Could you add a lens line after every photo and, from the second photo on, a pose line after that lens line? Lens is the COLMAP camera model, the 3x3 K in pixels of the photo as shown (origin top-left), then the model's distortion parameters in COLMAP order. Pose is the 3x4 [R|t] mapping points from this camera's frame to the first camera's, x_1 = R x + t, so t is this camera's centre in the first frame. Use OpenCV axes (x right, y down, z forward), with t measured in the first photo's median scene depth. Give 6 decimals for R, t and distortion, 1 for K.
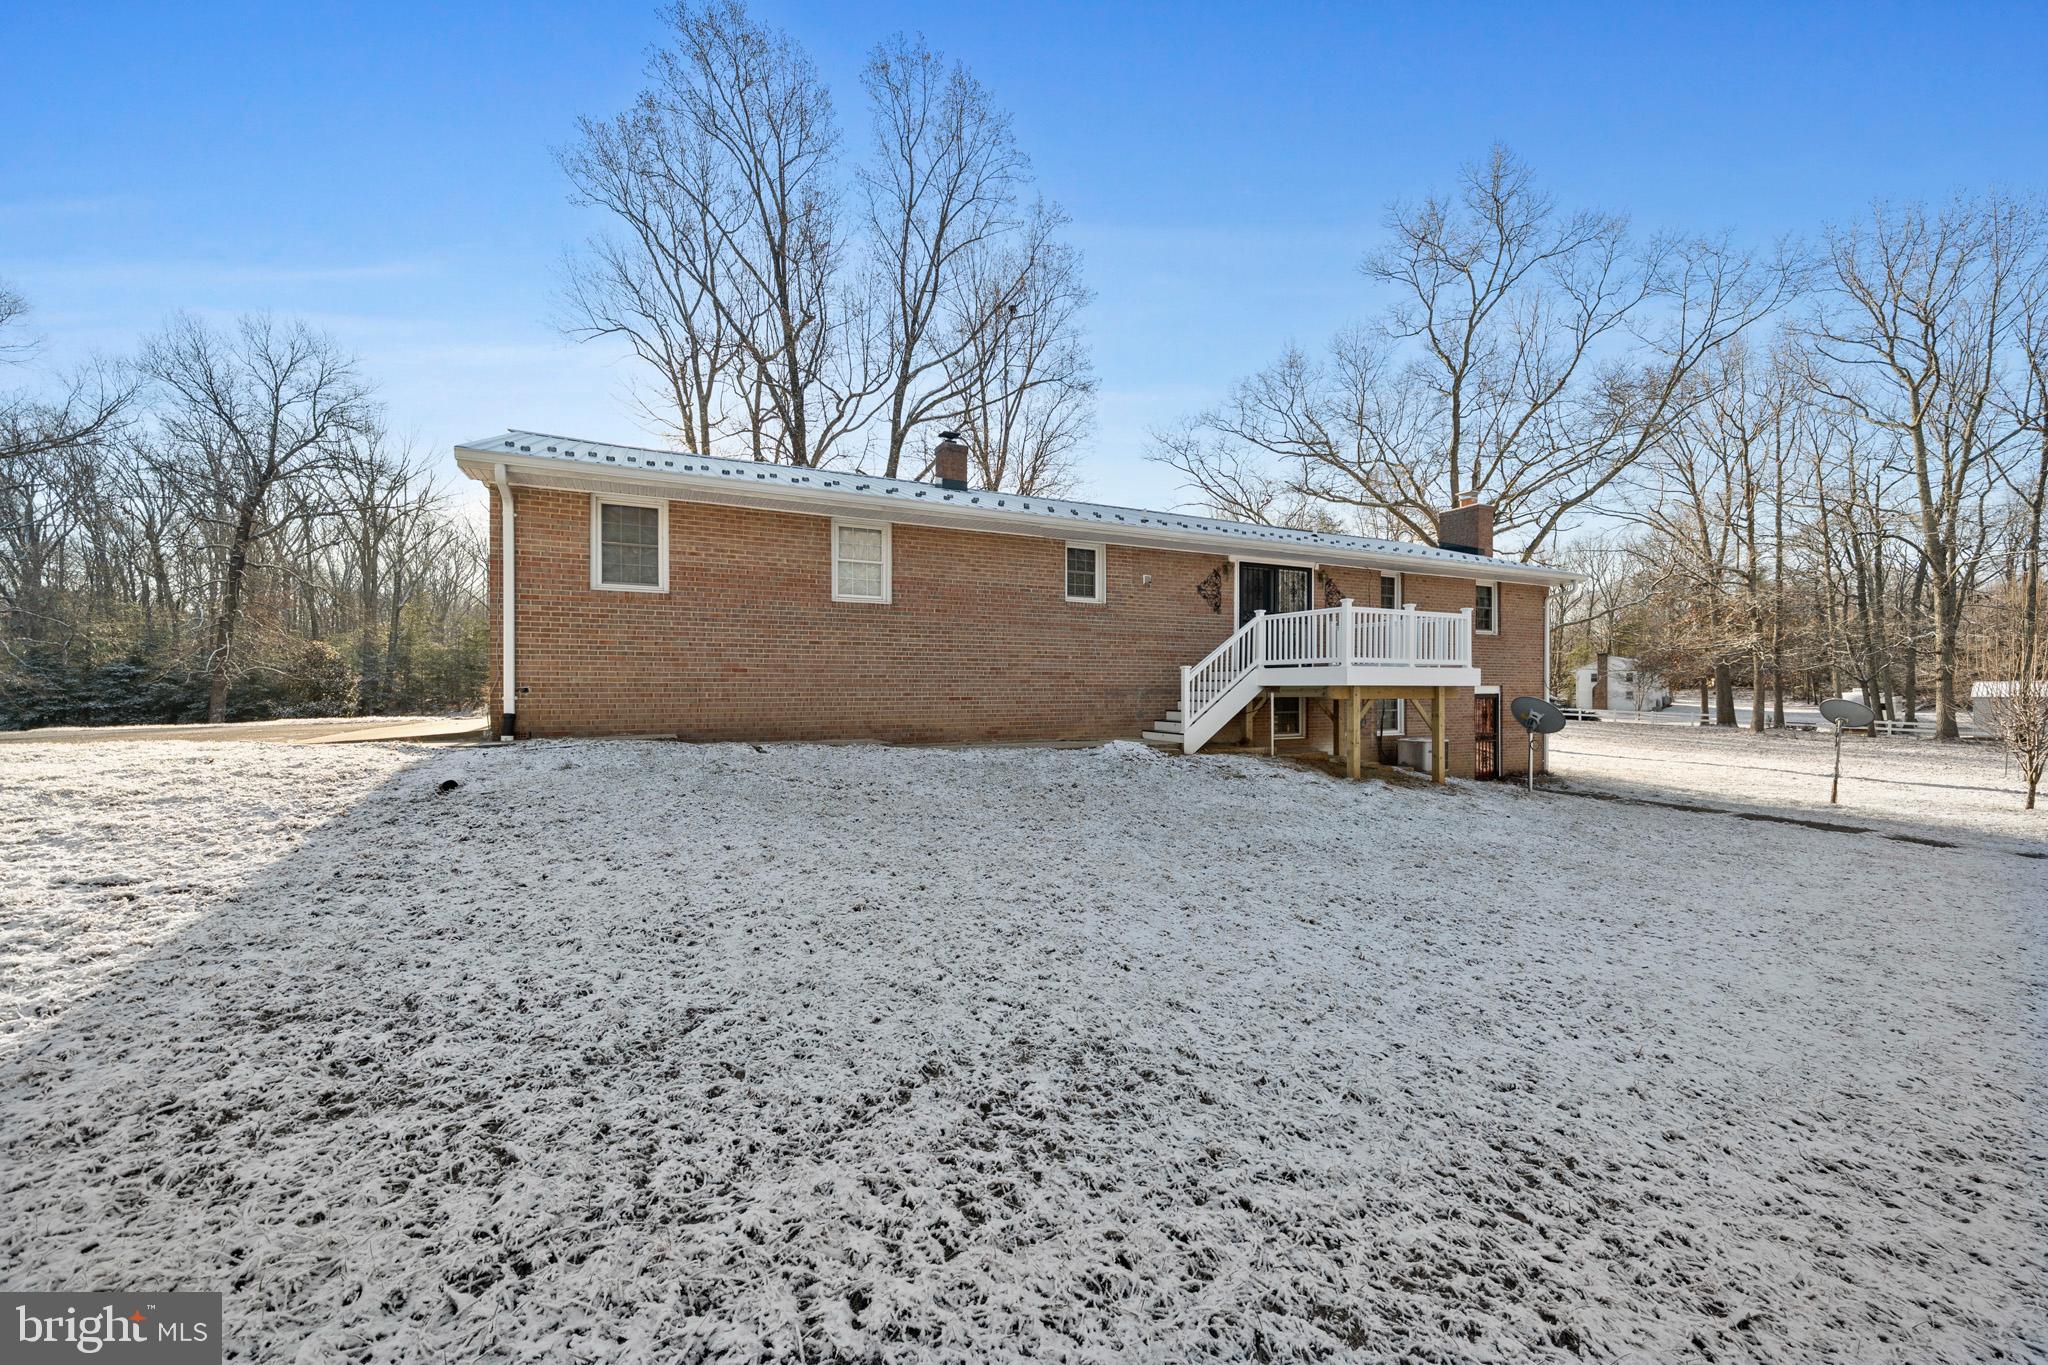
lens RADIAL K [[802.1, 0, 999.2], [0, 802.1, 684.7], [0, 0, 1]] dist [-0.000341, -0.000091]
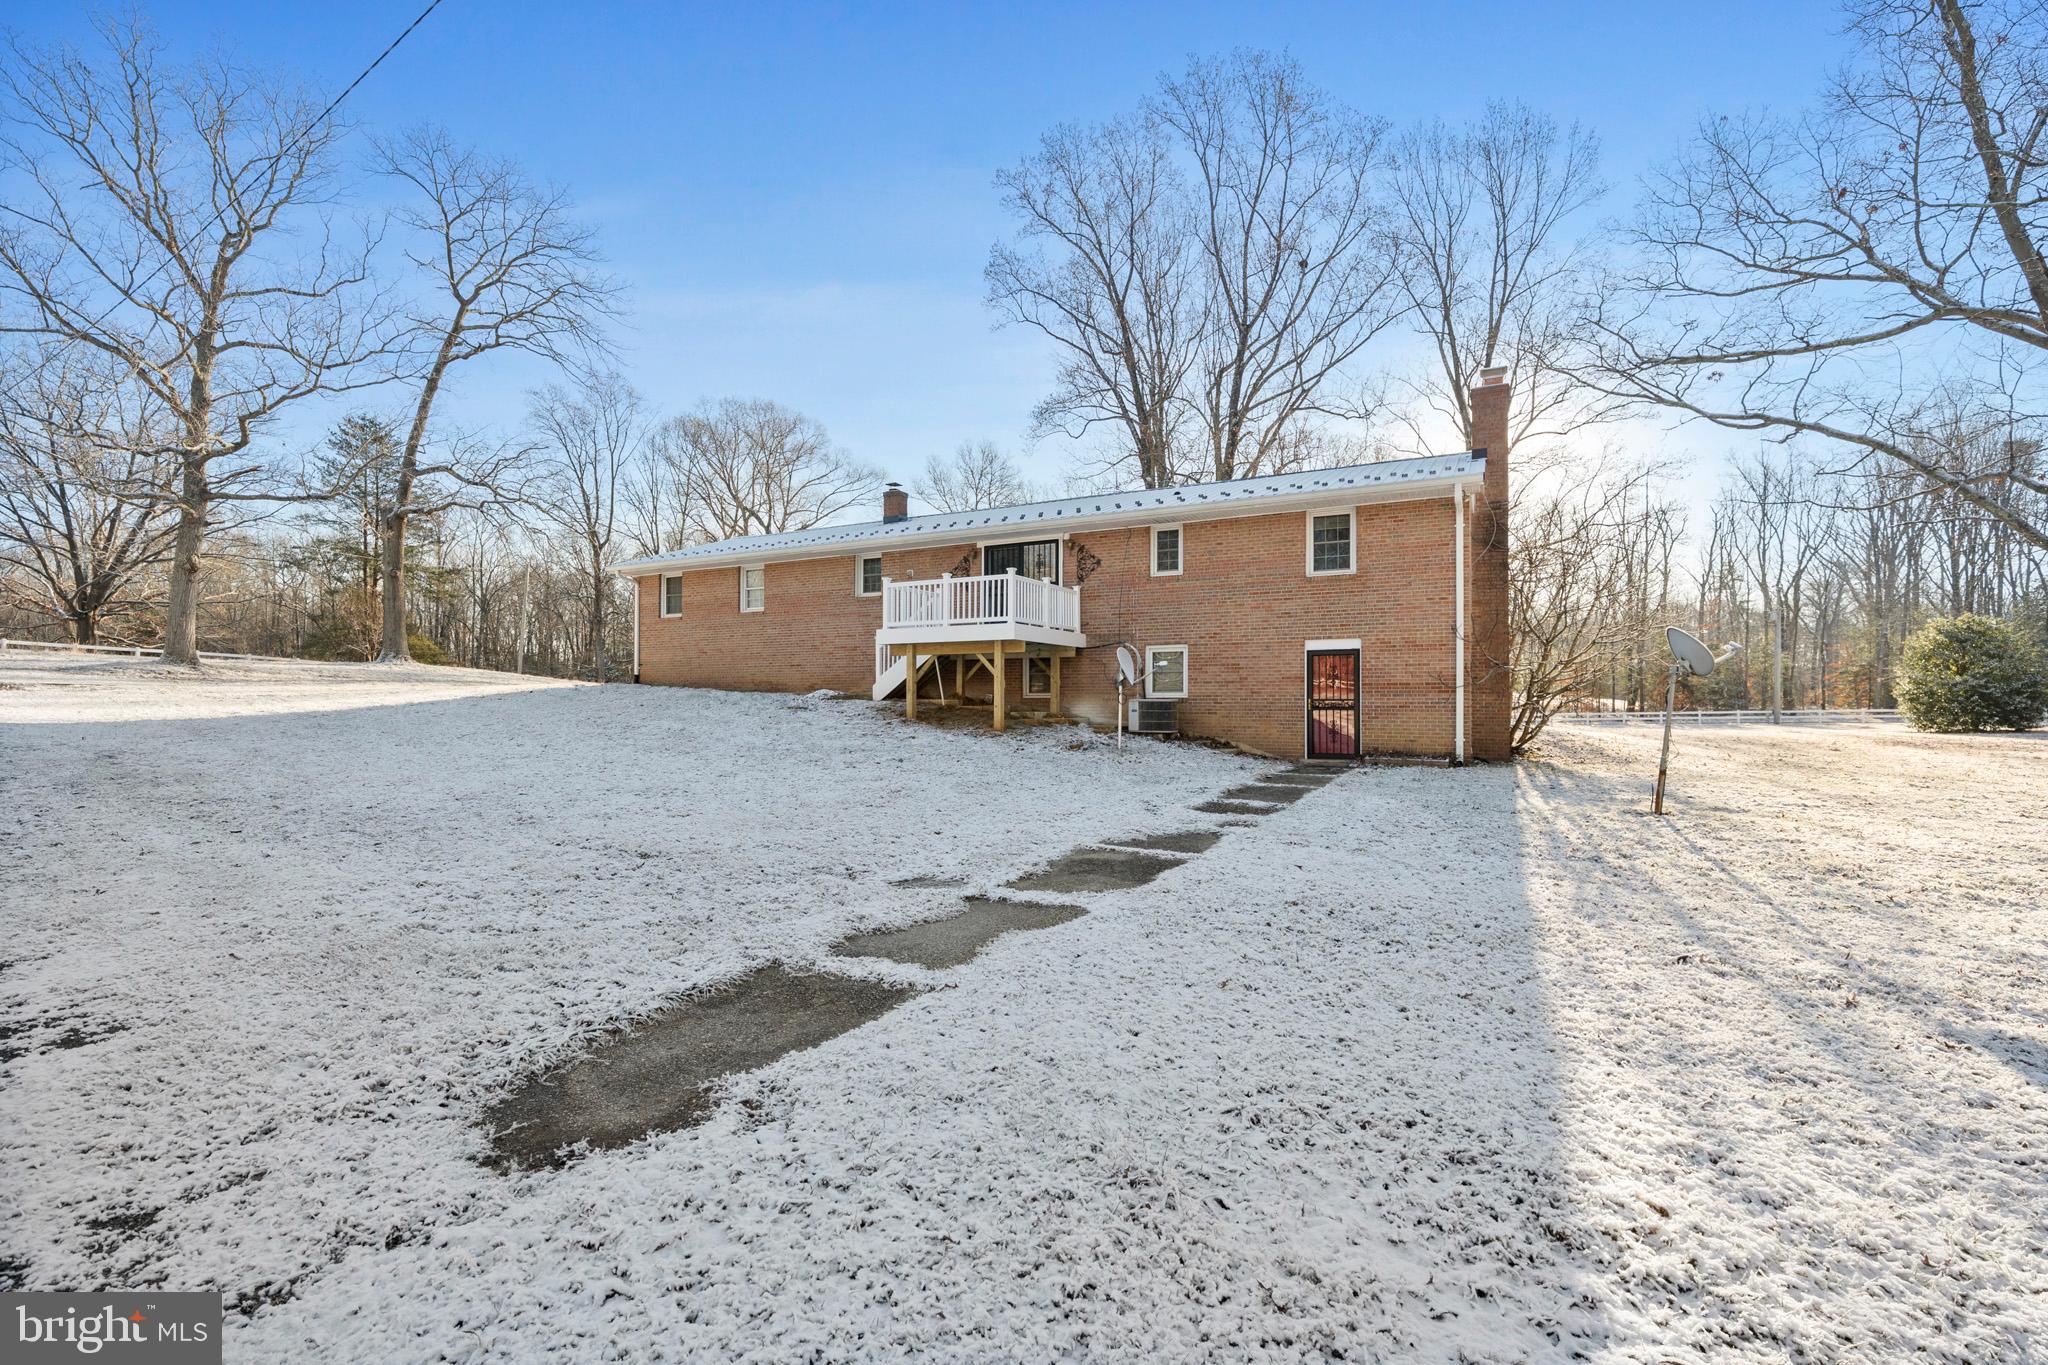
lens RADIAL K [[898.1, 0, 1023.2], [0, 898.1, 683.9], [0, 0, 1]] dist [-0.001833, 0.000008]
pose [[0.570690, -0.007877, -0.821128, 1.493421], [0.013496, 0.999909, -0.000213, 0.053872], [0.821055, -0.010961, 0.570744, 0.299489]]
